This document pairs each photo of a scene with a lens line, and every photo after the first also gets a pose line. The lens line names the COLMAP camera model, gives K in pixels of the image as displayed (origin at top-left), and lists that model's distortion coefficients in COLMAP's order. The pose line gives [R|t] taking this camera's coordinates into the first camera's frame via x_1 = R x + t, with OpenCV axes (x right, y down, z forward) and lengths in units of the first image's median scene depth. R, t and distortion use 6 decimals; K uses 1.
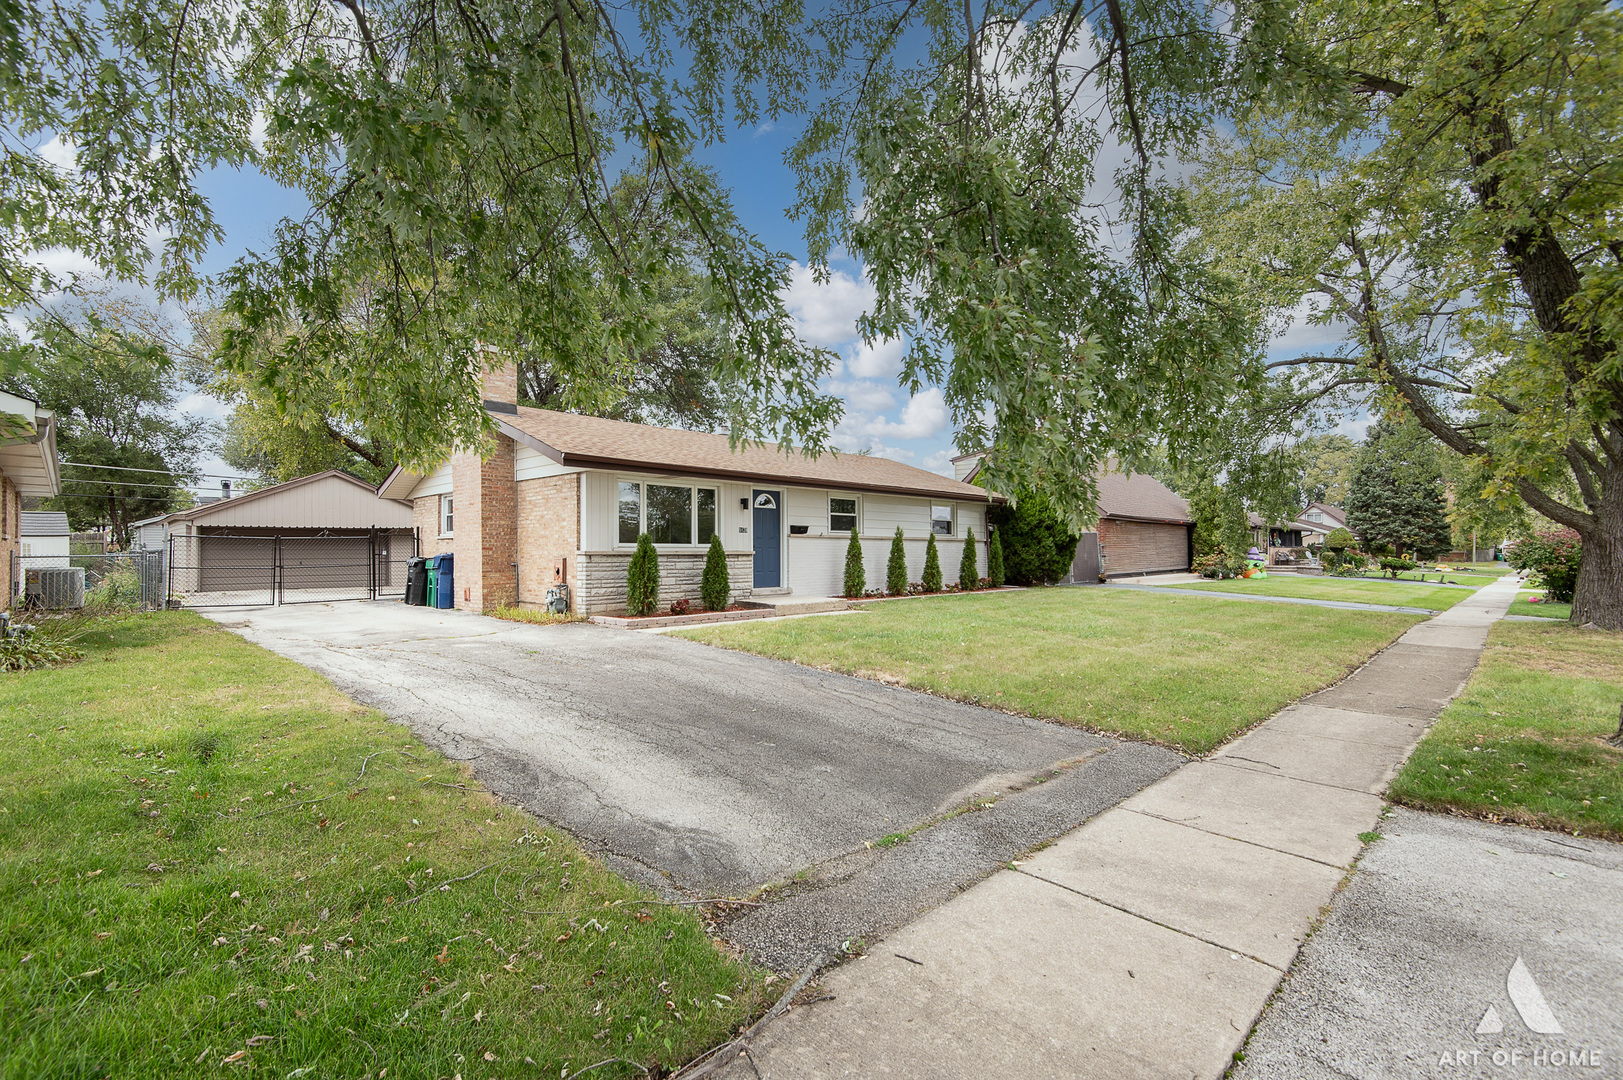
lens RADIAL K [[729.3, 0, 809.4], [0, 729.3, 544.6], [0, 0, 1]] dist [0.017264, -0.007521]
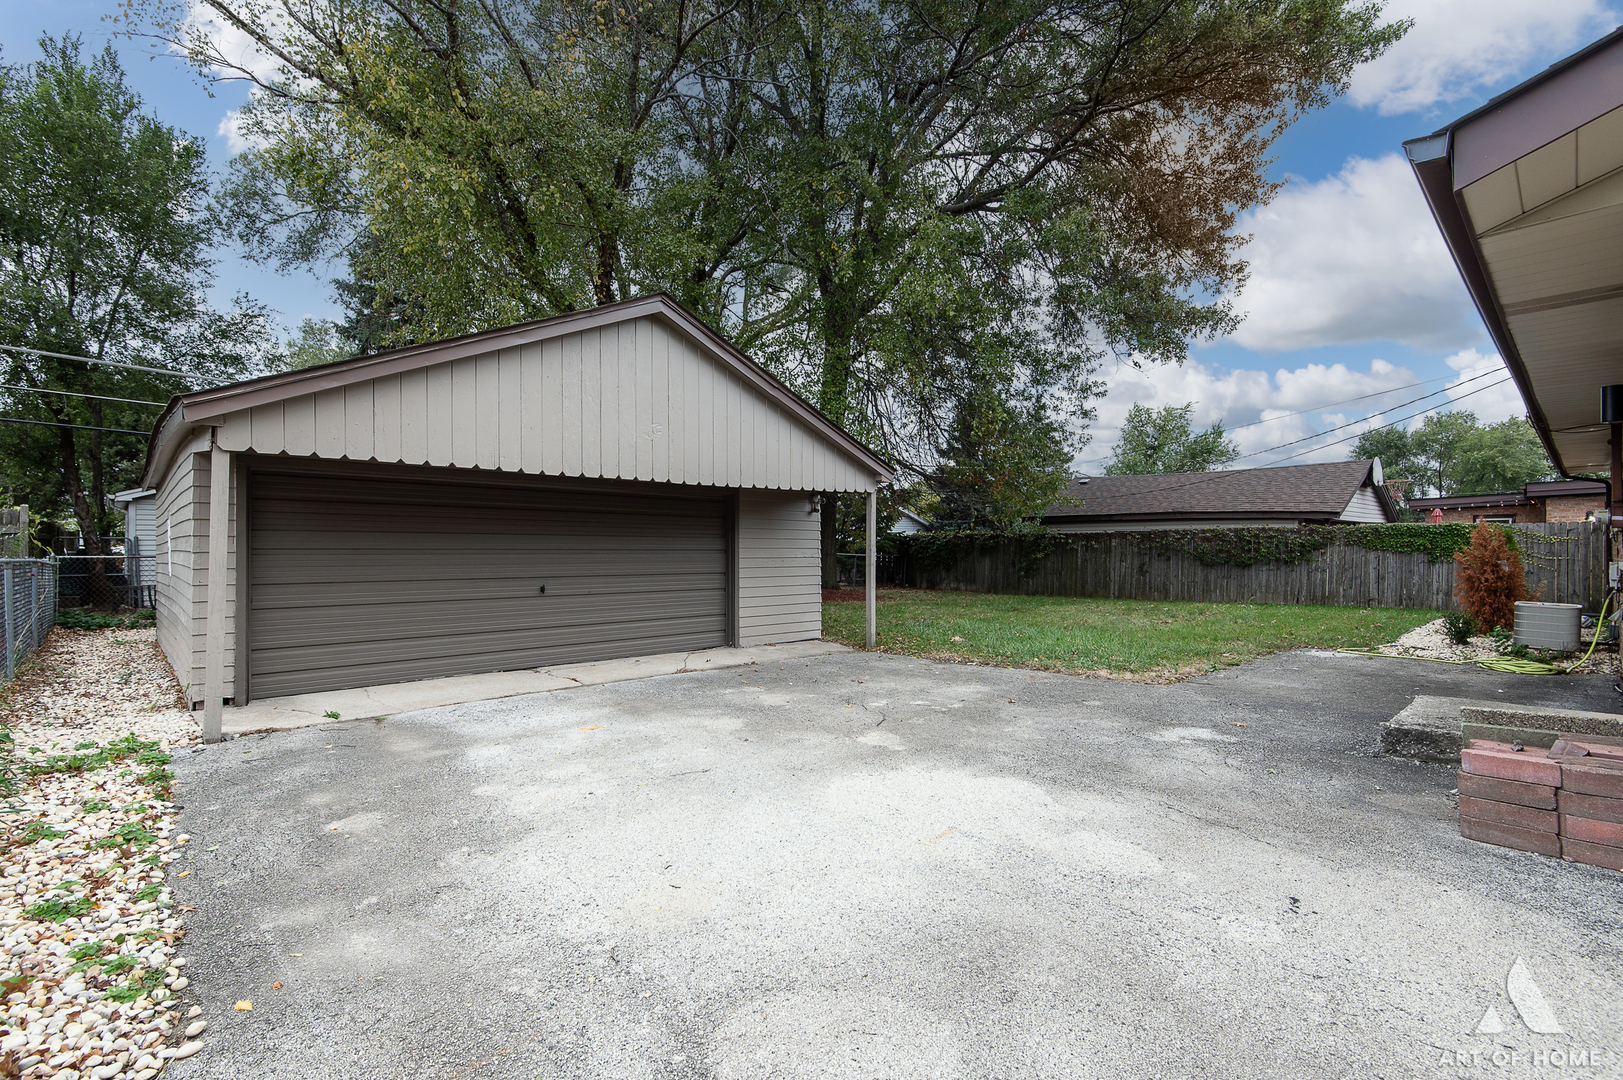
lens RADIAL K [[729.3, 0, 814.5], [0, 729.3, 540.6], [0, 0, 1]] dist [0.017264, -0.007521]
pose [[0.999726, 0.000277, -0.023387, -0.604497], [-0.000139, 0.999983, 0.005878, 0.000937], [0.023388, -0.005873, 0.999709, 0.725378]]
